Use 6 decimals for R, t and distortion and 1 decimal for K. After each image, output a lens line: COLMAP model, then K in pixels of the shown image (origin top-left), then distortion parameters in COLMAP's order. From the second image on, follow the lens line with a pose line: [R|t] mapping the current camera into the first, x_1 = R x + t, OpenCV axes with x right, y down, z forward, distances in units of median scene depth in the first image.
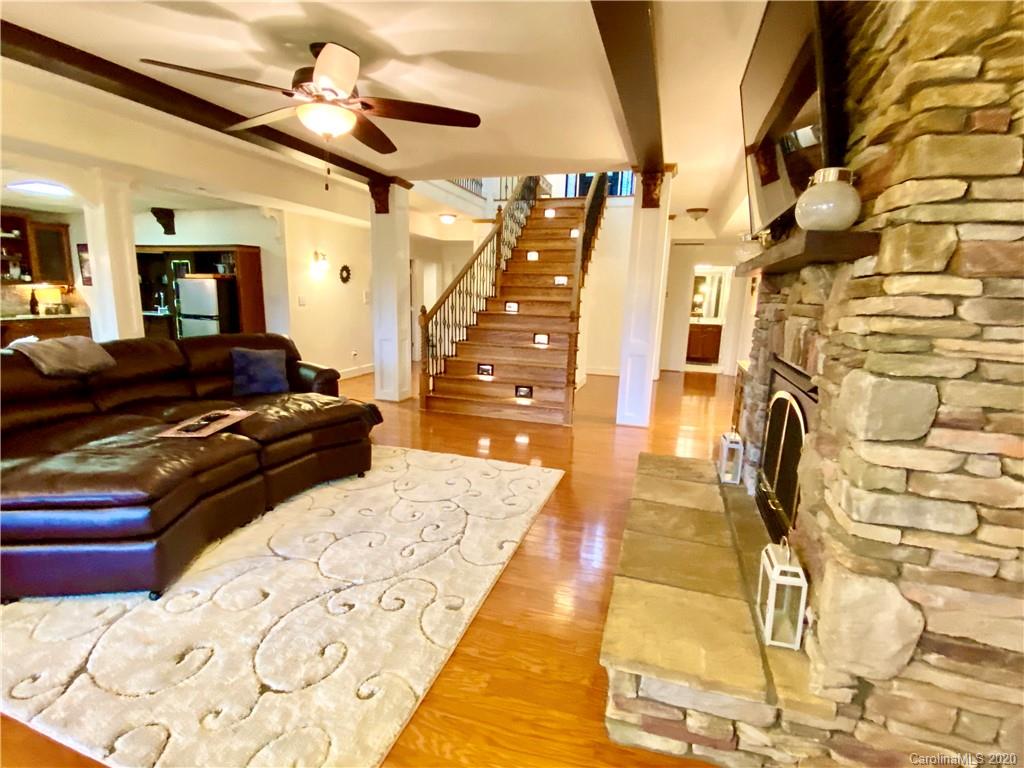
lens RADIAL K [[505.6, 0, 512.0], [0, 505.6, 384.0], [0, 0, 1]] dist [0.017706, -0.000574]
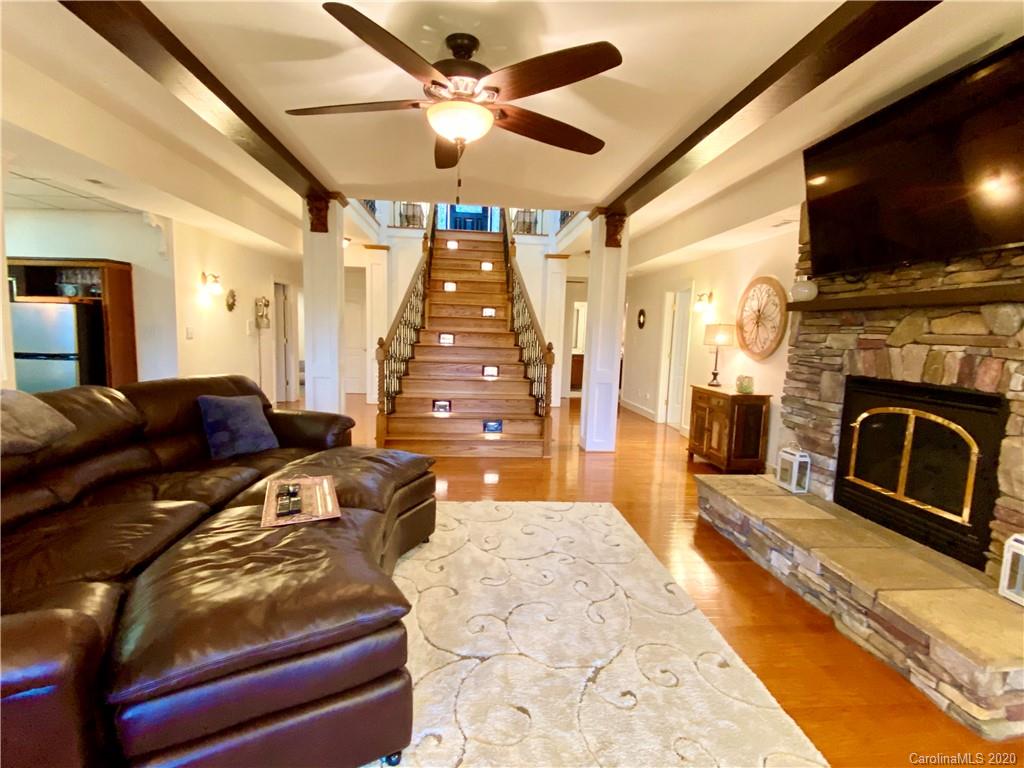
lens RADIAL K [[501.0, 0, 512.0], [0, 501.0, 384.0], [0, 0, 1]] dist [-0.003366, -0.000694]
pose [[0.918706, -0.040507, 0.392858, -0.290168], [0.064017, 0.996845, -0.046921, -0.016824], [-0.389718, 0.068257, 0.918401, 0.103063]]
